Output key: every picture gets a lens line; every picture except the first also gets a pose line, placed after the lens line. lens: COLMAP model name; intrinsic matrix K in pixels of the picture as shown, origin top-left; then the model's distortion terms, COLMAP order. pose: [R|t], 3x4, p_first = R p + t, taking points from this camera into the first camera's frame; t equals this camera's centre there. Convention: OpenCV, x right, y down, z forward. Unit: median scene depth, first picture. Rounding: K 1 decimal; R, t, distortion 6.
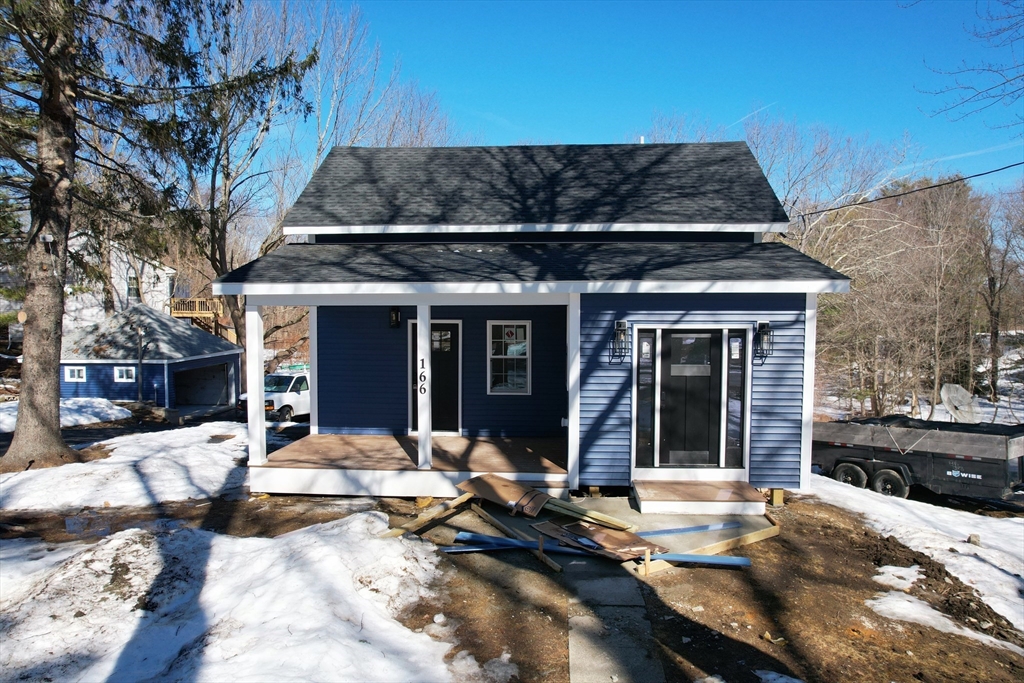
lens RADIAL K [[671.6, 0, 512.0], [0, 671.6, 341.5], [0, 0, 1]] dist [-0.078028, 0.055240]
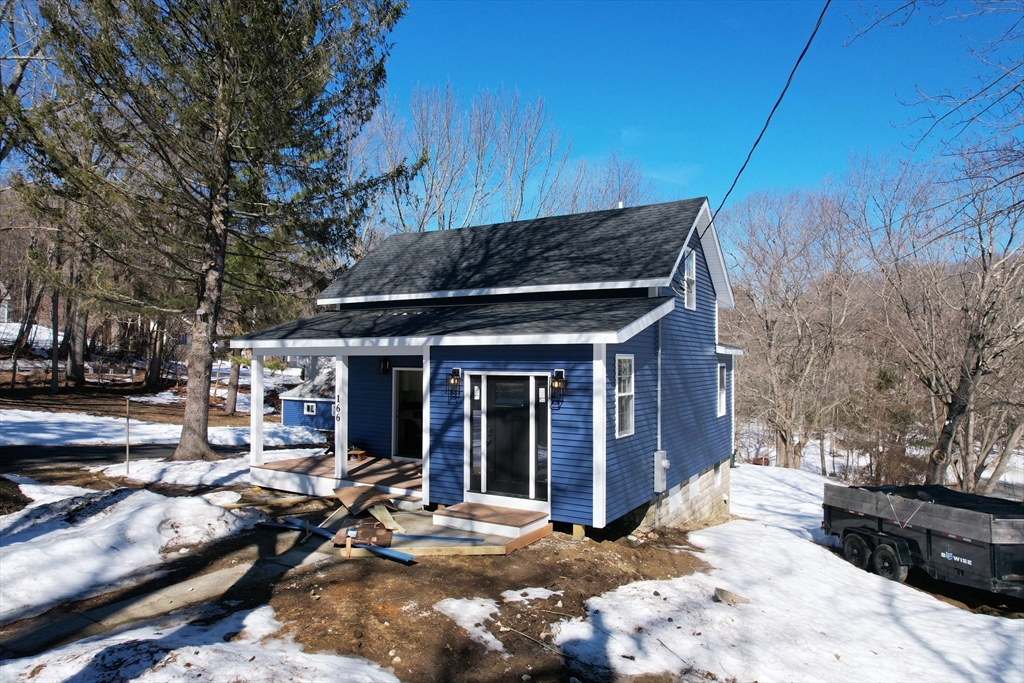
lens RADIAL K [[649.1, 0, 464.9], [0, 649.1, 341.4], [0, 0, 1]] dist [-0.031904, -0.000131]
pose [[0.883311, -0.008902, -0.468702, 0.589402], [-0.029342, 0.996809, -0.074229, 0.006175], [0.467867, 0.079320, 0.880232, -0.036475]]
